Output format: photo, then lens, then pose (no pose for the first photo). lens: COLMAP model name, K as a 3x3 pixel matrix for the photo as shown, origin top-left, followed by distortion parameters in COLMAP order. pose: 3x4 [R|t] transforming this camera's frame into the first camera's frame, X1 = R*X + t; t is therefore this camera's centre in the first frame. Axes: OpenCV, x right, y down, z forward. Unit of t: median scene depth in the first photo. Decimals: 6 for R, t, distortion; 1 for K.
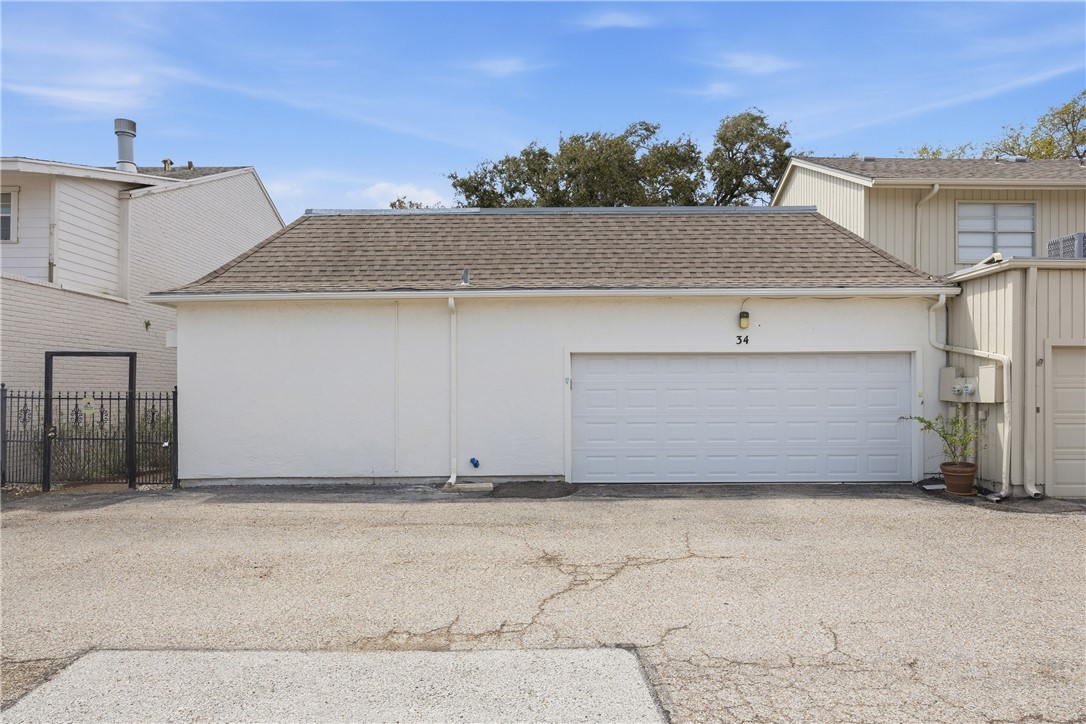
lens RADIAL K [[689.0, 0, 541.5], [0, 689.0, 388.1], [0, 0, 1]] dist [-0.008845, 0.002459]
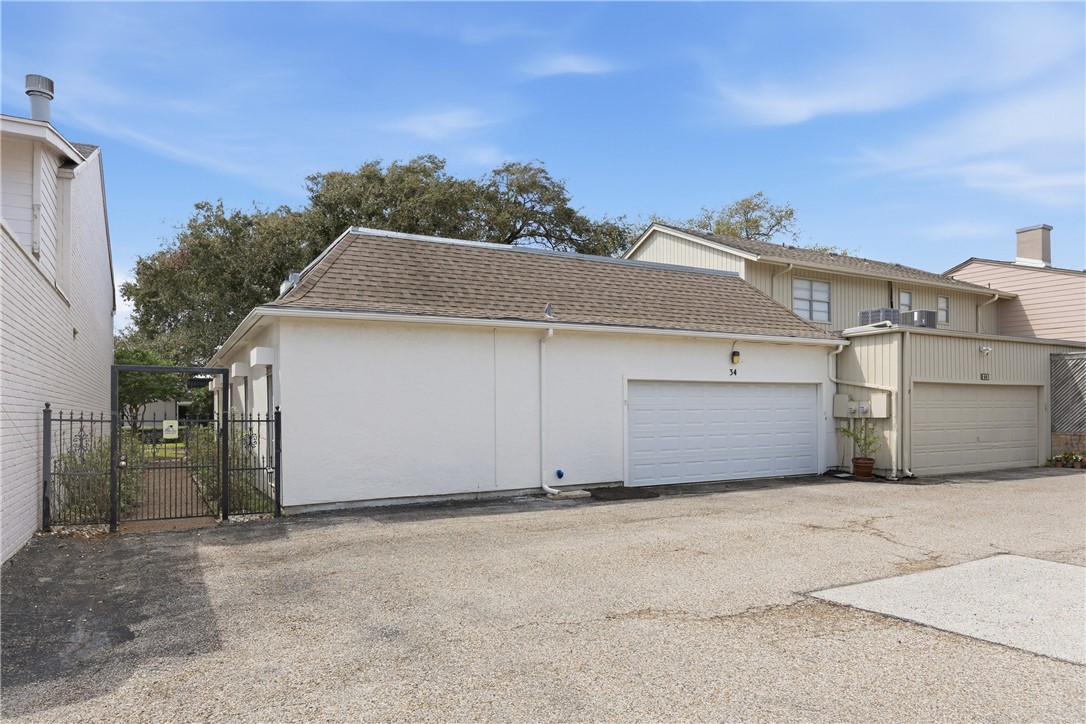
lens RADIAL K [[689.8, 0, 548.0], [0, 689.8, 409.0], [0, 0, 1]] dist [-0.001464, -0.000708]
pose [[0.874332, -0.000817, 0.485327, -0.666336], [0.002319, 0.999994, -0.002496, 0.003631], [-0.485323, 0.003308, 0.874329, 0.009871]]
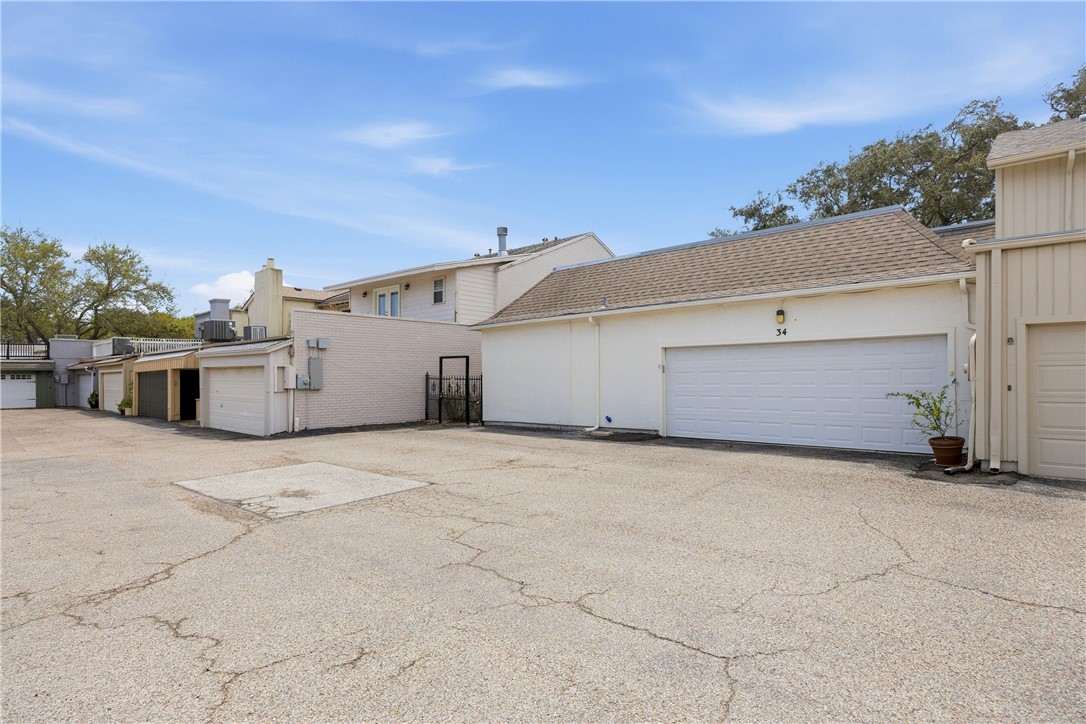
lens RADIAL K [[563.0, 0, 543.8], [0, 563.0, 372.0], [0, 0, 1]] dist [-0.004143, -0.000297]
pose [[0.747502, -0.010371, -0.664179, 0.653412], [0.010717, 0.999936, -0.003552, 0.003098], [0.664174, -0.004462, 0.747565, -0.069577]]
